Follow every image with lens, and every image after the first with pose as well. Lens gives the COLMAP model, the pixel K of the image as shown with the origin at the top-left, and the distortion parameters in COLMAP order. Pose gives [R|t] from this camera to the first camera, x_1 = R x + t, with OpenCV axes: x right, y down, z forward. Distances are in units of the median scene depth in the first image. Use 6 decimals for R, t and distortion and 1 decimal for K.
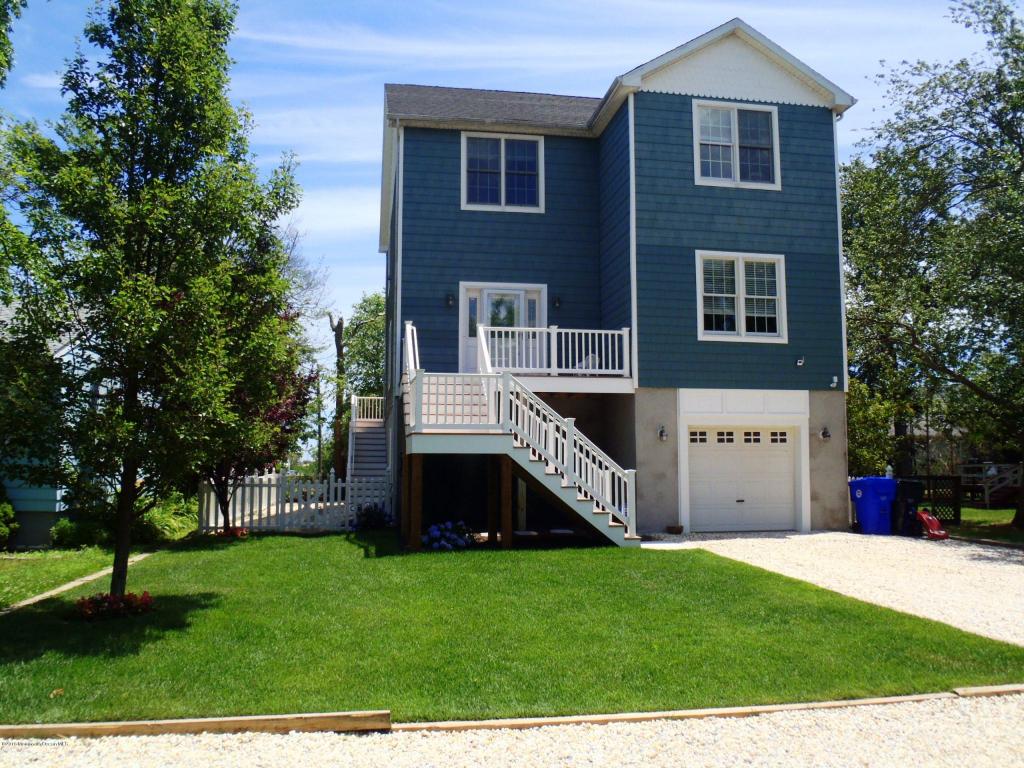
lens RADIAL K [[848.0, 0, 550.4], [0, 848.0, 389.9], [0, 0, 1]] dist [-0.079206, 0.034774]
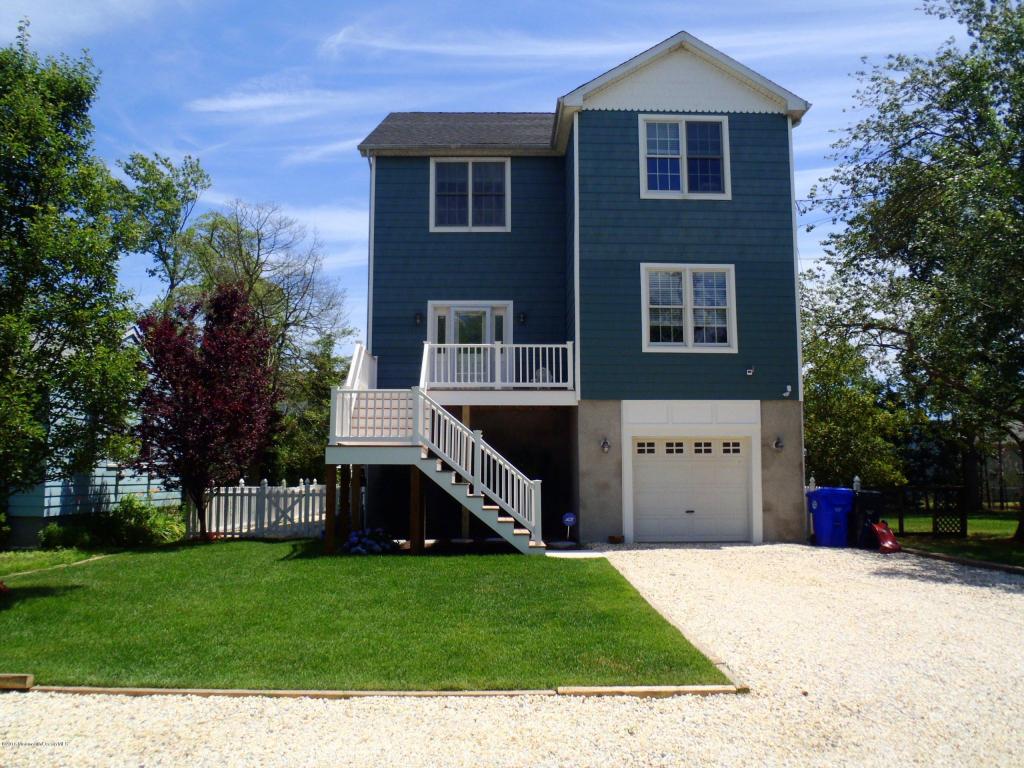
lens RADIAL K [[848.0, 0, 512.7], [0, 848.0, 391.5], [0, 0, 1]] dist [-0.079206, 0.034774]
pose [[0.988223, -0.015431, -0.152244, 0.168384], [0.013863, 0.999839, -0.011355, -0.002273], [0.152394, 0.009111, 0.988278, -0.022644]]
